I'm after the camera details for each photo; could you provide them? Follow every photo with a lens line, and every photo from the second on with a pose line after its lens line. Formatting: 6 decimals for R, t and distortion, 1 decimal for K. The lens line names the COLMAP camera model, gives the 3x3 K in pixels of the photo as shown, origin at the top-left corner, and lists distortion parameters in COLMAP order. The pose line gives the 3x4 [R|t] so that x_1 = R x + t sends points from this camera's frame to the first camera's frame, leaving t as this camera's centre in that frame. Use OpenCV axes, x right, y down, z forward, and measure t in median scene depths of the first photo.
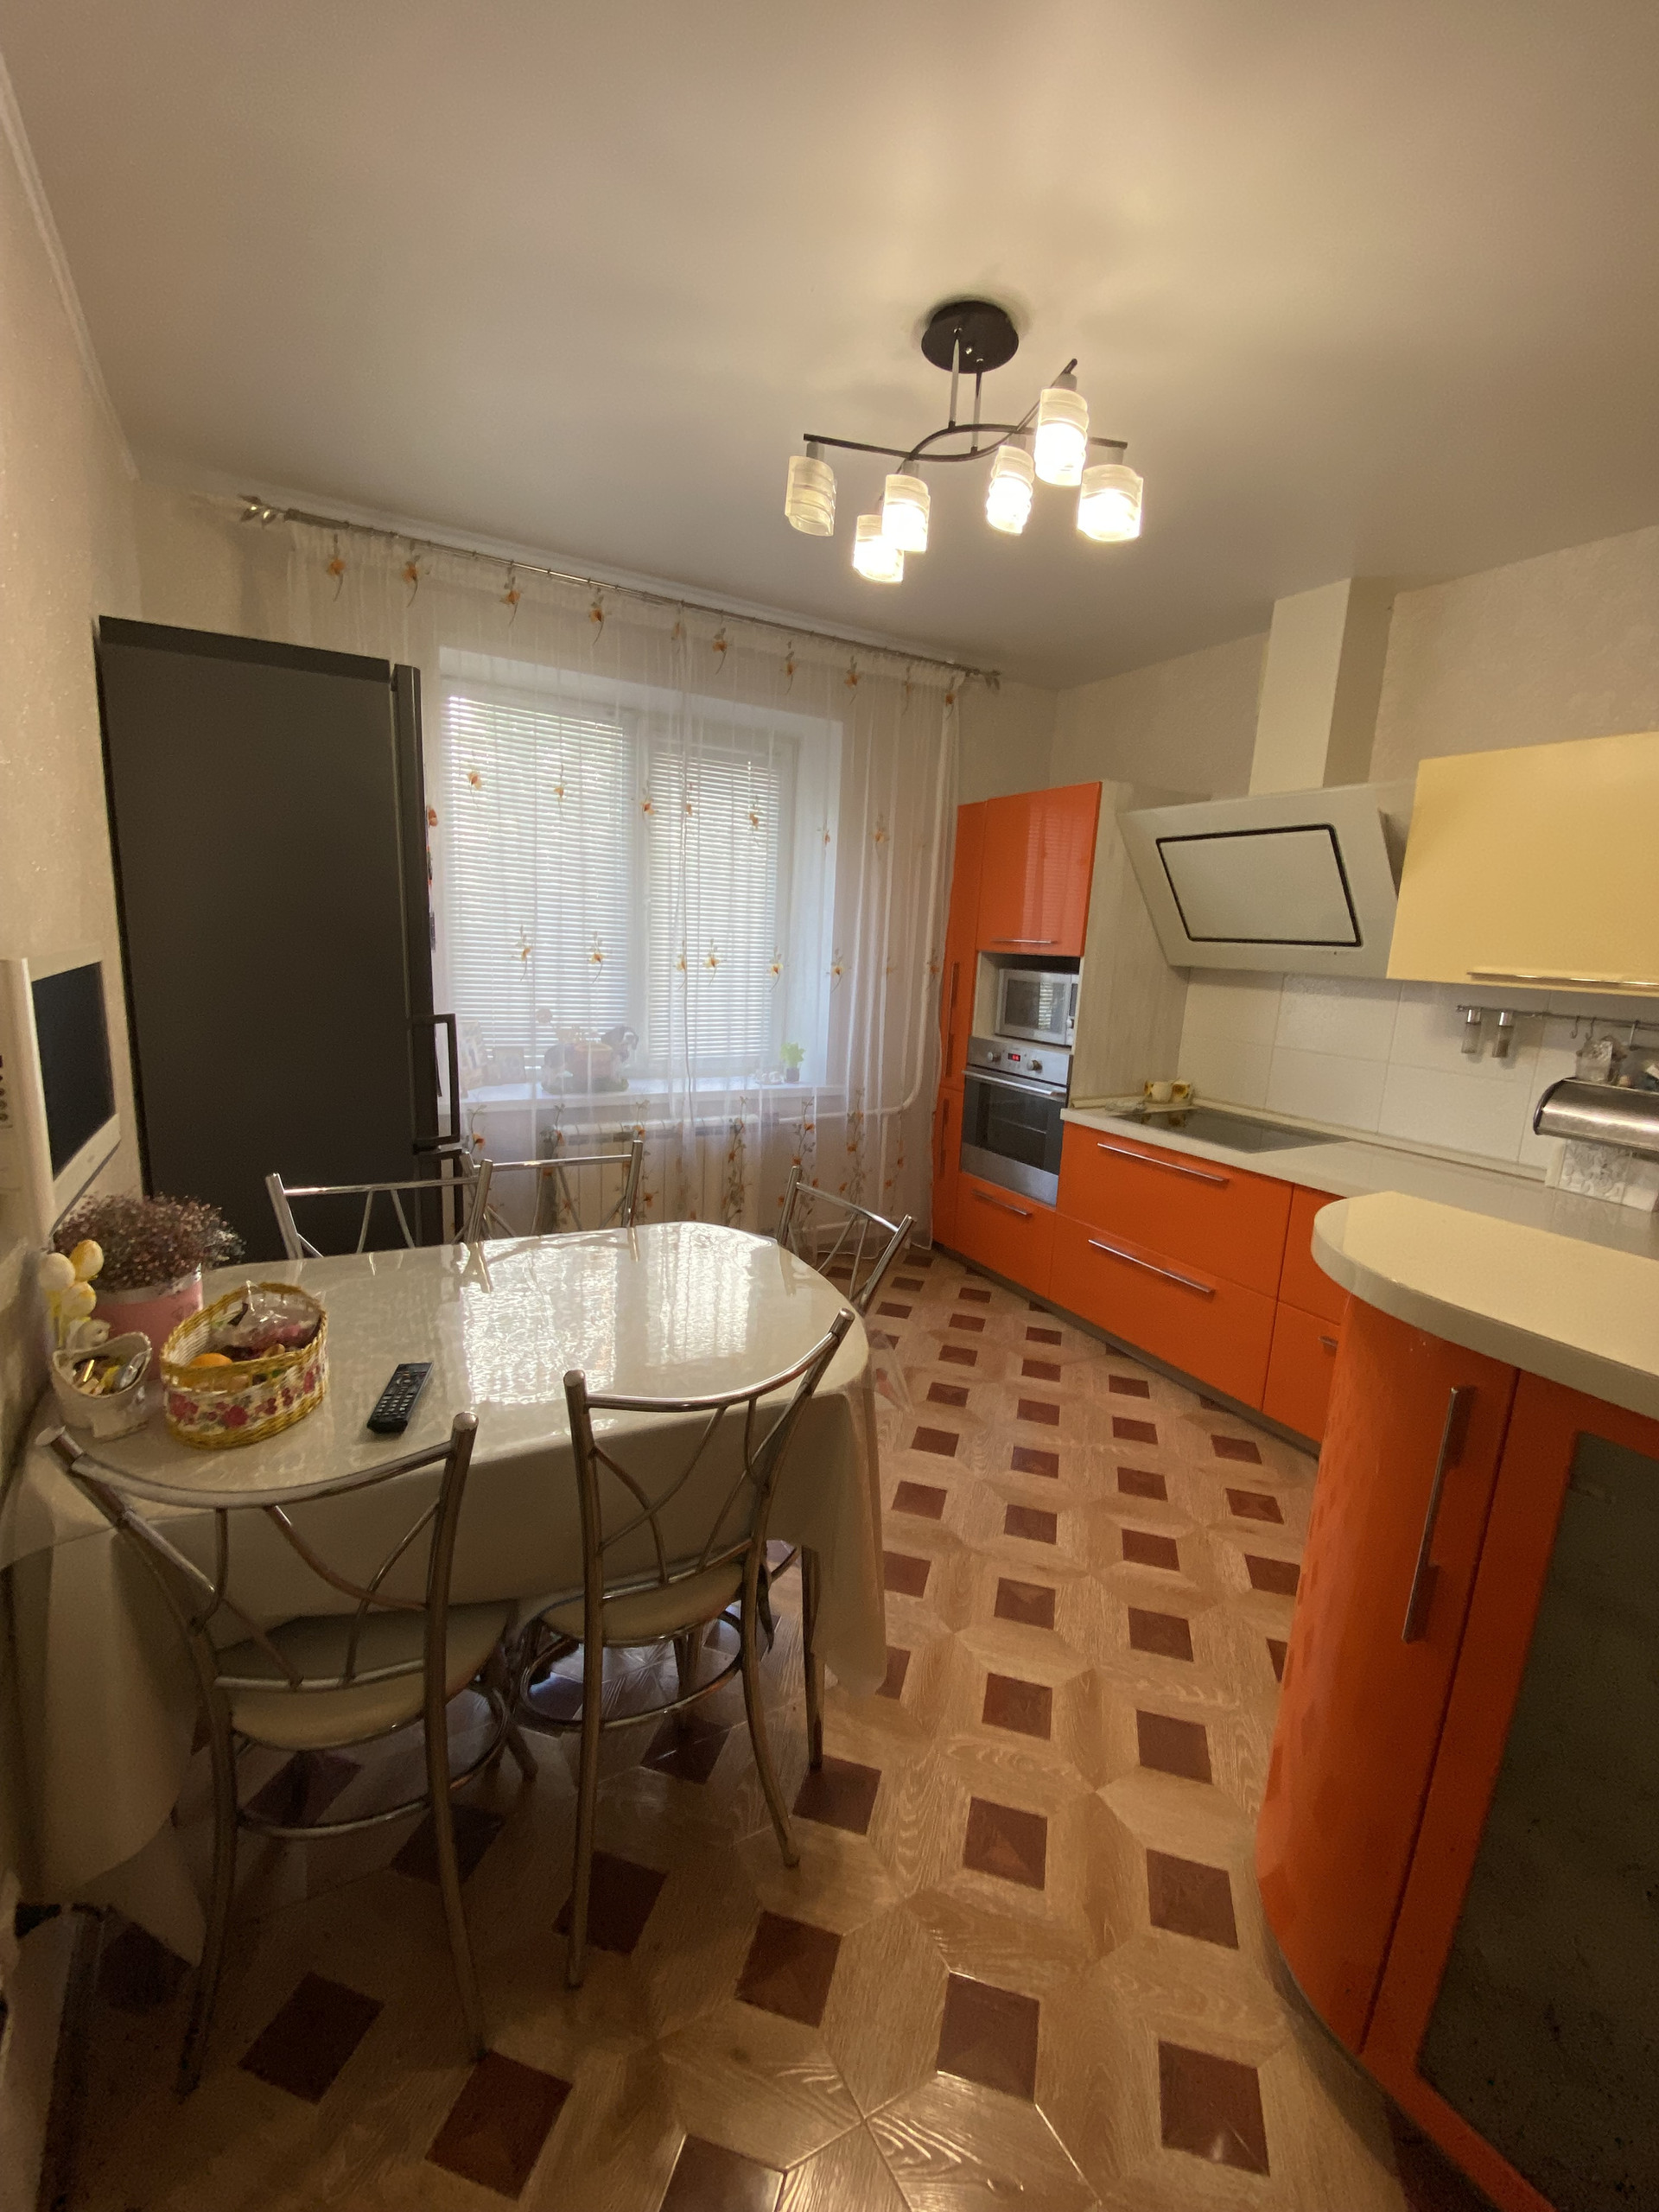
lens RADIAL K [[882.1, 0, 825.2], [0, 882.1, 1101.5], [0, 0, 1]] dist [0.001258, -0.000126]
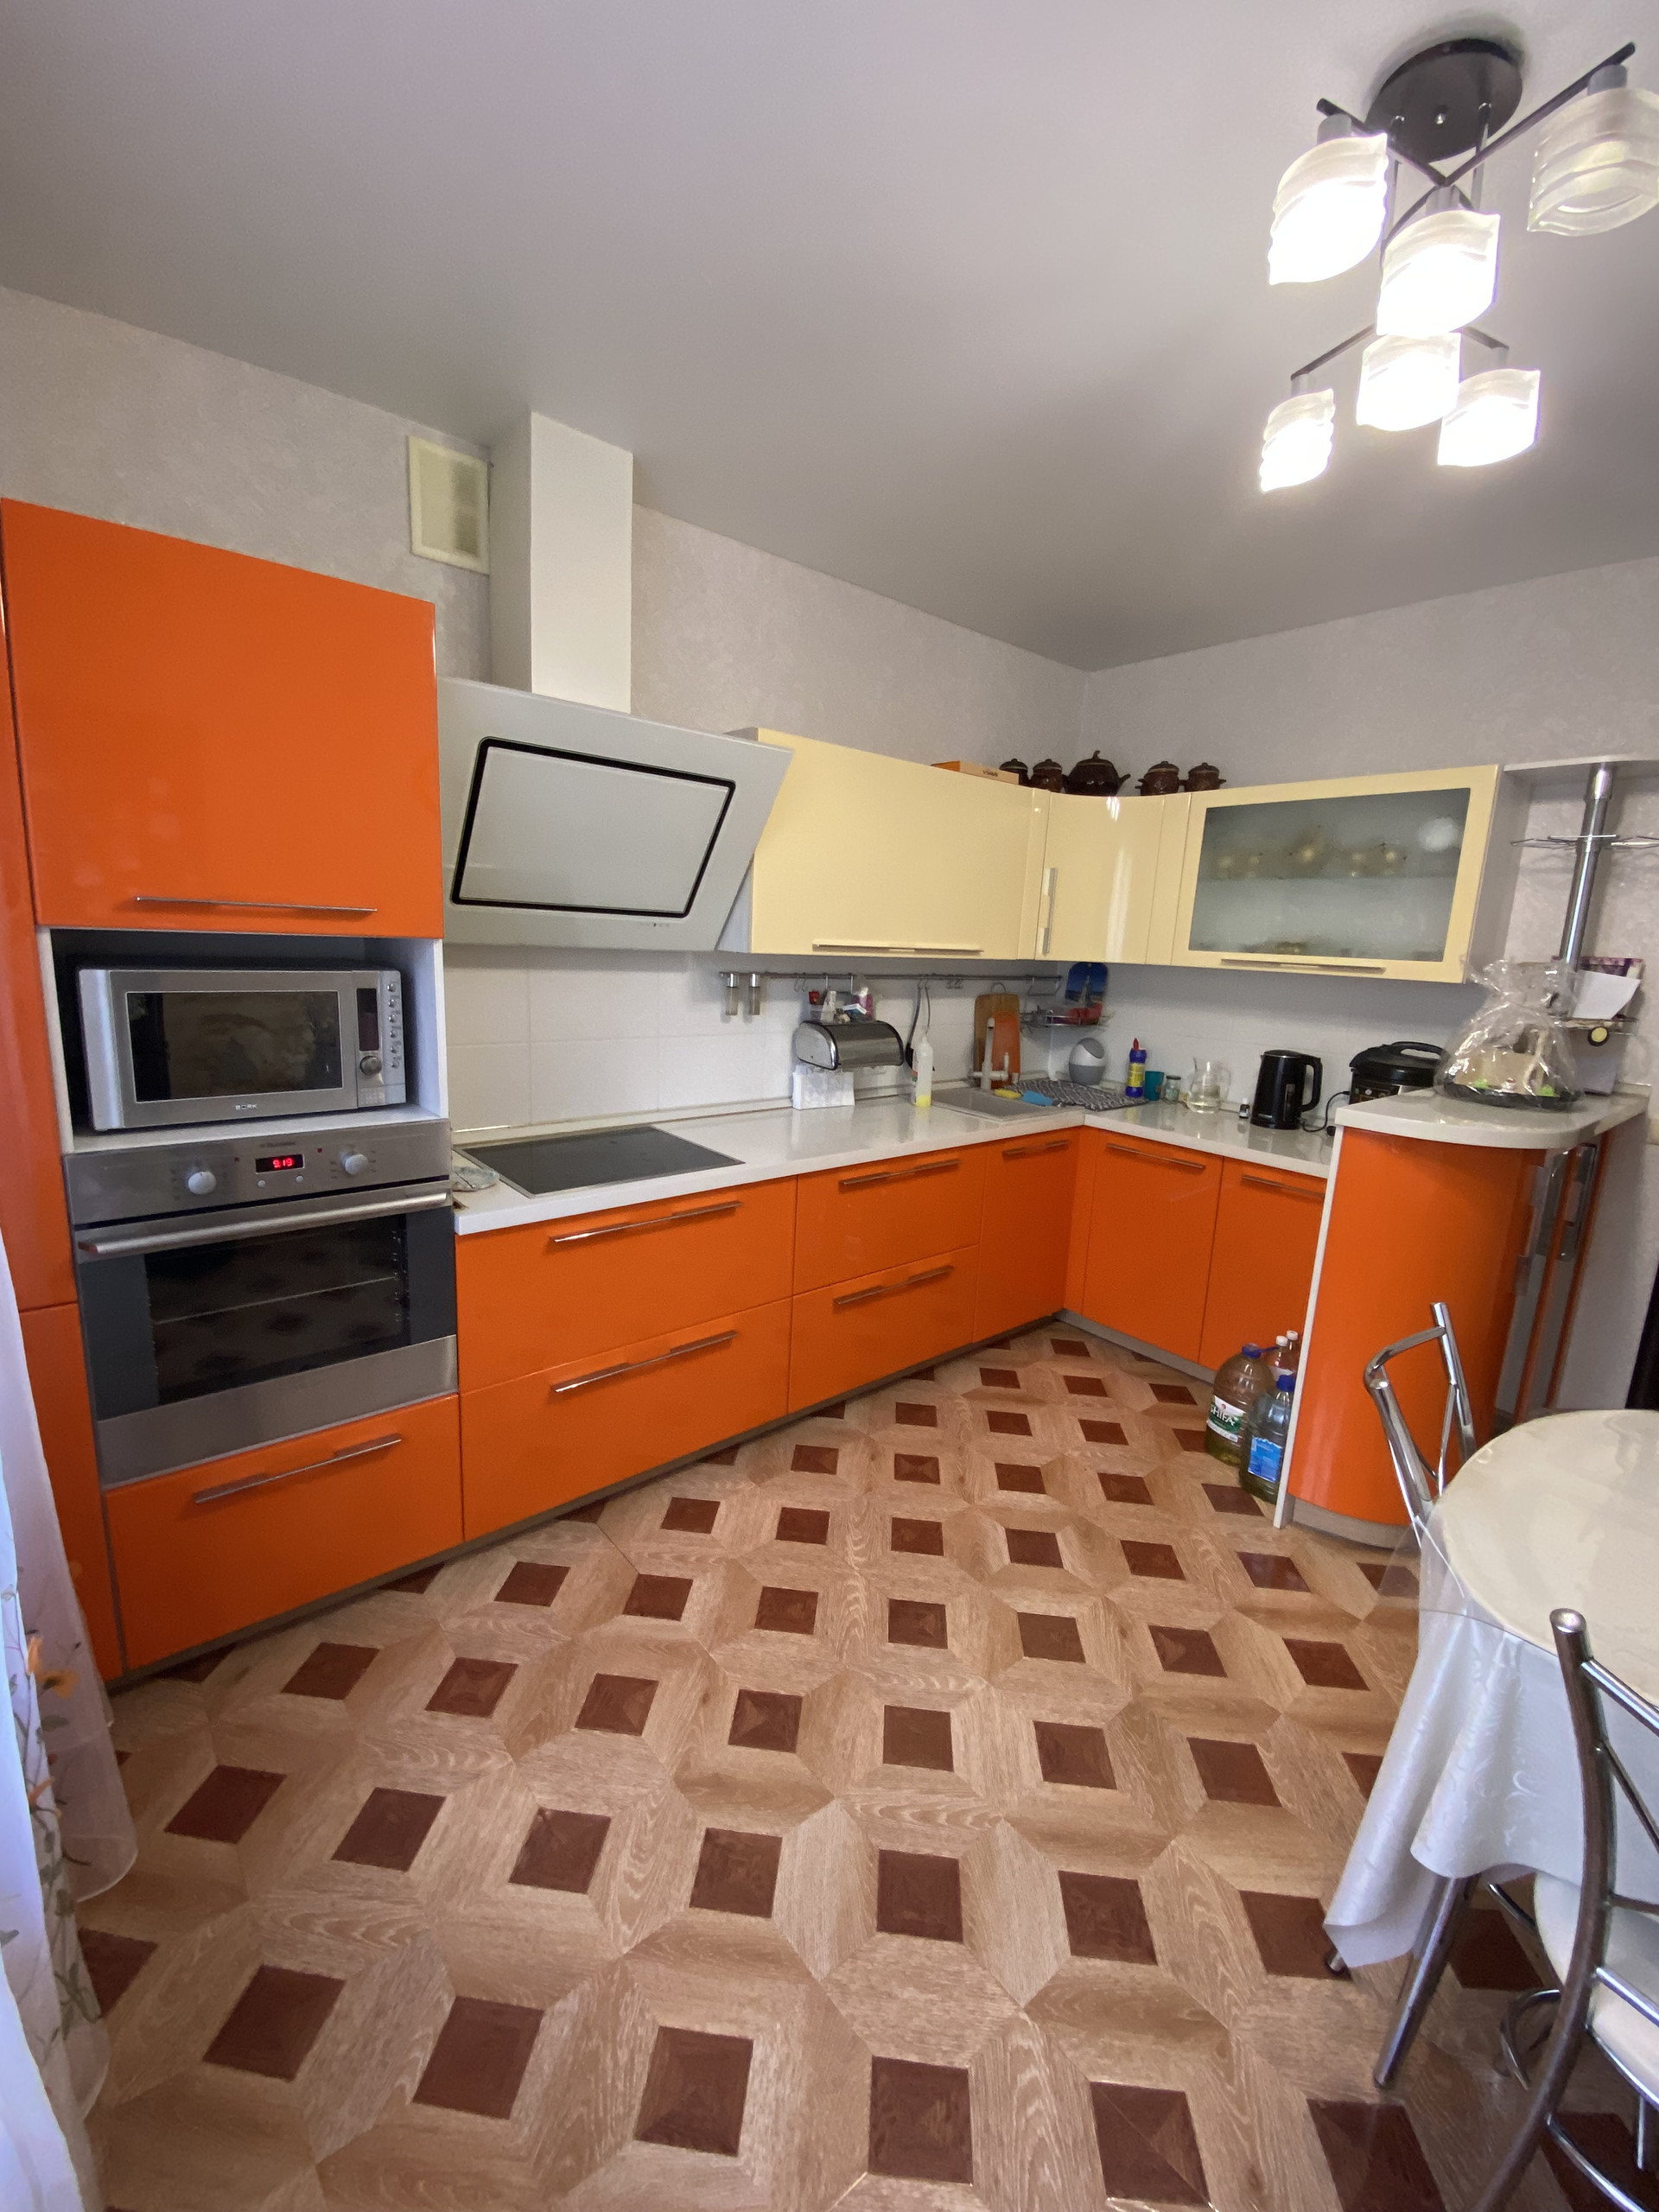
lens RADIAL K [[882.1, 0, 825.6], [0, 882.1, 1108.7], [0, 0, 1]] dist [0.001258, -0.000126]
pose [[-0.171412, -0.250321, 0.952868, -0.350412], [0.131778, 0.952666, 0.273974, -0.227546], [-0.976347, 0.172529, -0.130312, 1.055178]]
